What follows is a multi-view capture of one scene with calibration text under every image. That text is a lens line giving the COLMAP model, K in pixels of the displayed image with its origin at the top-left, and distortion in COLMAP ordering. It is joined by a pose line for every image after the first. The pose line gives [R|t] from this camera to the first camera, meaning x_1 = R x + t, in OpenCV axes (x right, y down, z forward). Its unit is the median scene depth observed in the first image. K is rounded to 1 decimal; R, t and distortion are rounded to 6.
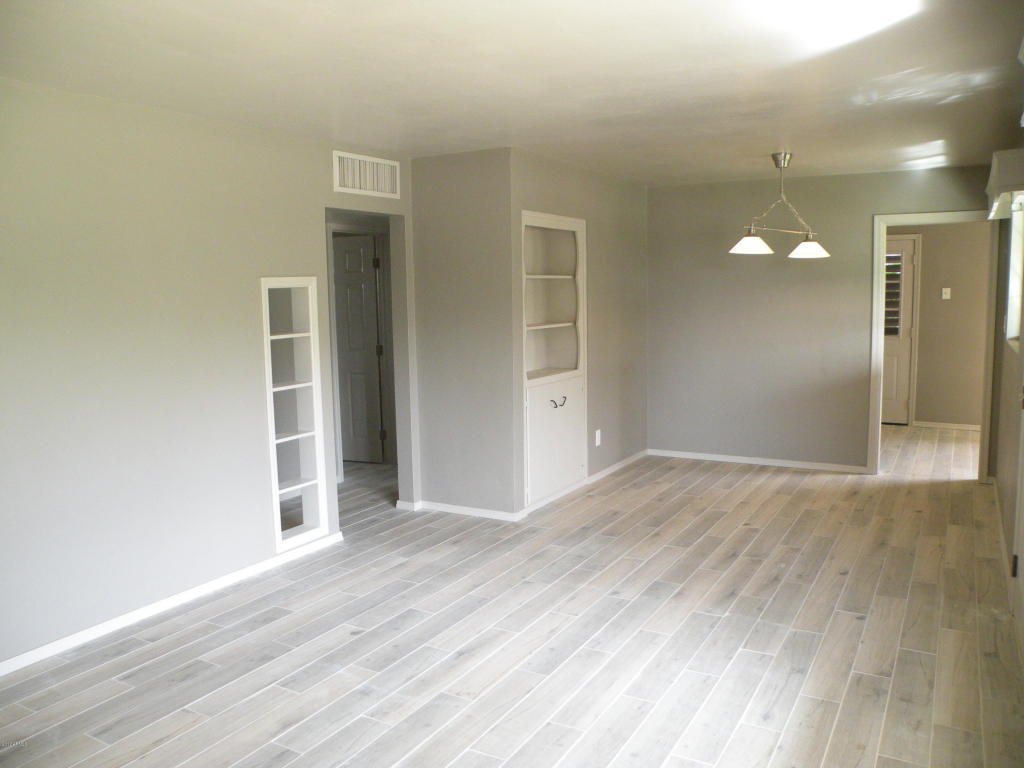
lens RADIAL K [[806.9, 0, 512.0], [0, 806.9, 384.0], [0, 0, 1]] dist [-0.167783, 0.135520]
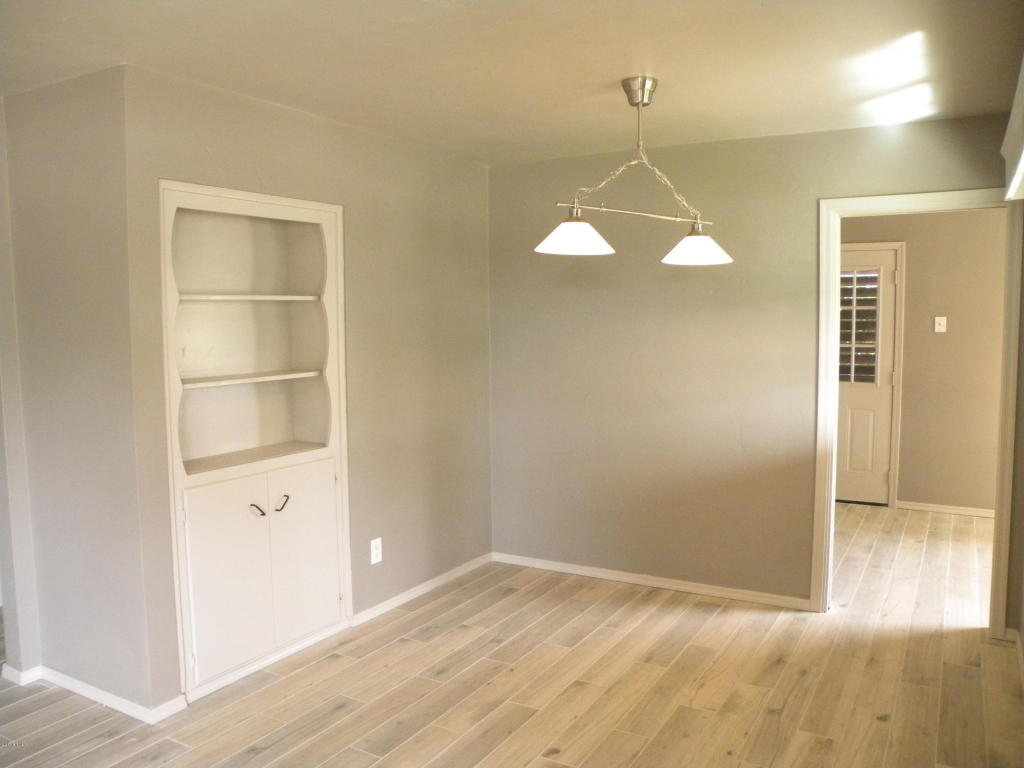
lens RADIAL K [[806.9, 0, 512.0], [0, 806.9, 384.0], [0, 0, 1]] dist [-0.167783, 0.135520]
pose [[0.999965, 0.008191, -0.001582, 0.226518], [-0.008238, 0.999439, -0.032449, -0.047956], [0.001315, 0.032461, 0.999472, 0.387565]]
